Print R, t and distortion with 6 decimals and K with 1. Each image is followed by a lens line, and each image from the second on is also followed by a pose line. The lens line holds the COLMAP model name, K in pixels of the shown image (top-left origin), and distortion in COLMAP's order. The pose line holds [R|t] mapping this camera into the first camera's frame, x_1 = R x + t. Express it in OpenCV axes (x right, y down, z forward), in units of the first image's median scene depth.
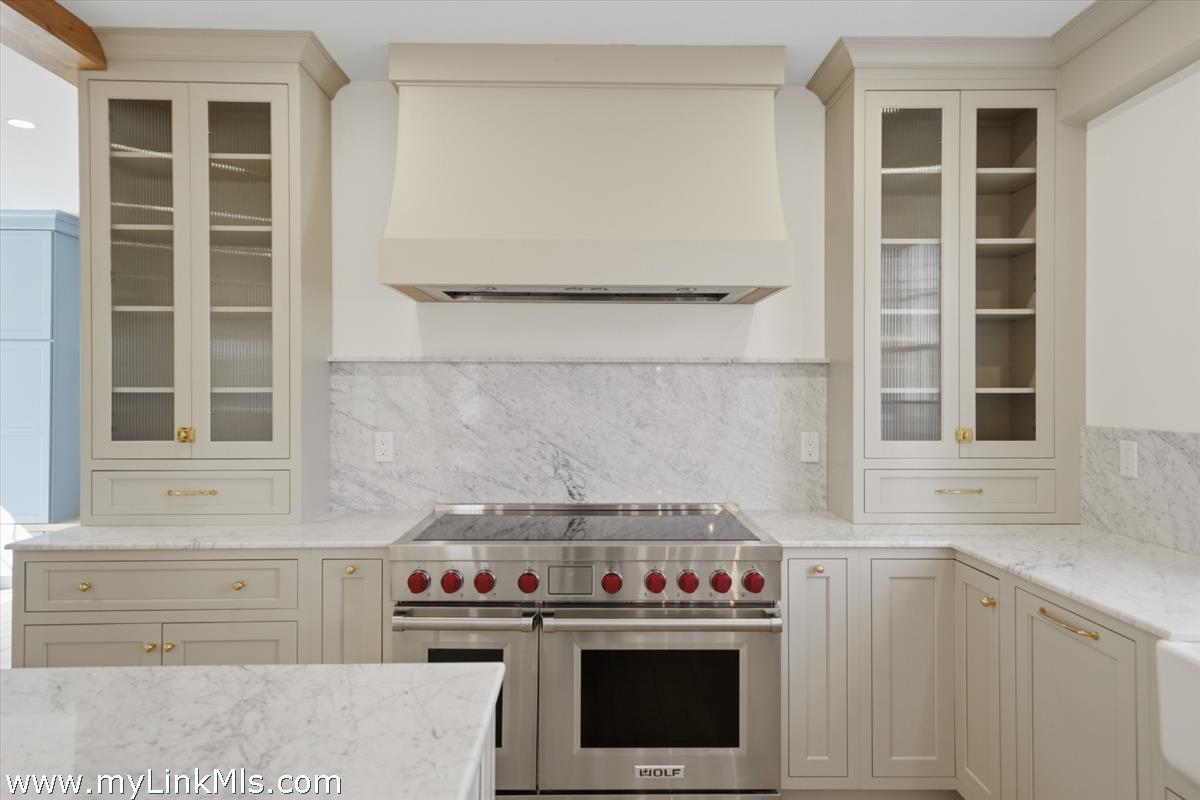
lens RADIAL K [[500.1, 0, 598.1], [0, 500.1, 395.8], [0, 0, 1]] dist [-0.006390, -0.000143]
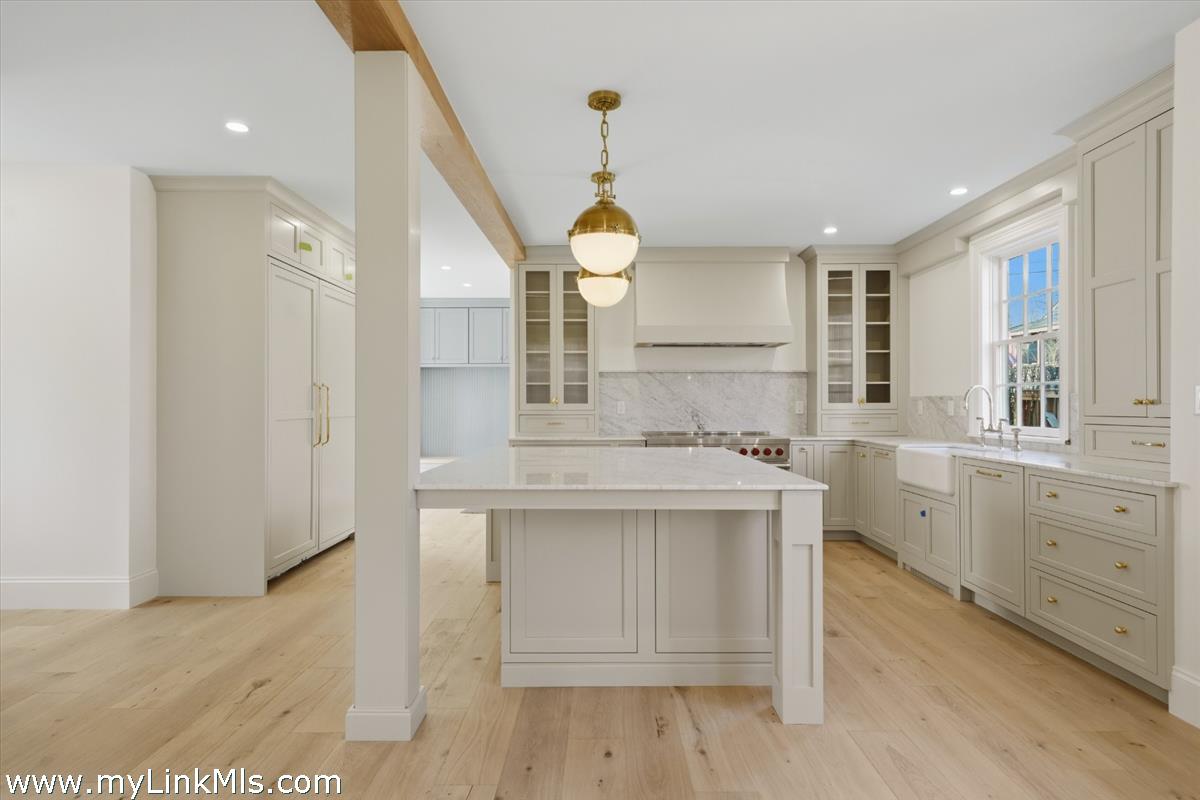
lens RADIAL K [[418.4, 0, 605.4], [0, 418.4, 401.0], [0, 0, 1]] dist [-0.021962, 0.003761]
pose [[0.999616, -0.002778, -0.027581, -0.496616], [0.002719, 0.999994, -0.002167, 0.081681], [0.027587, 0.002091, 0.999617, -1.123752]]
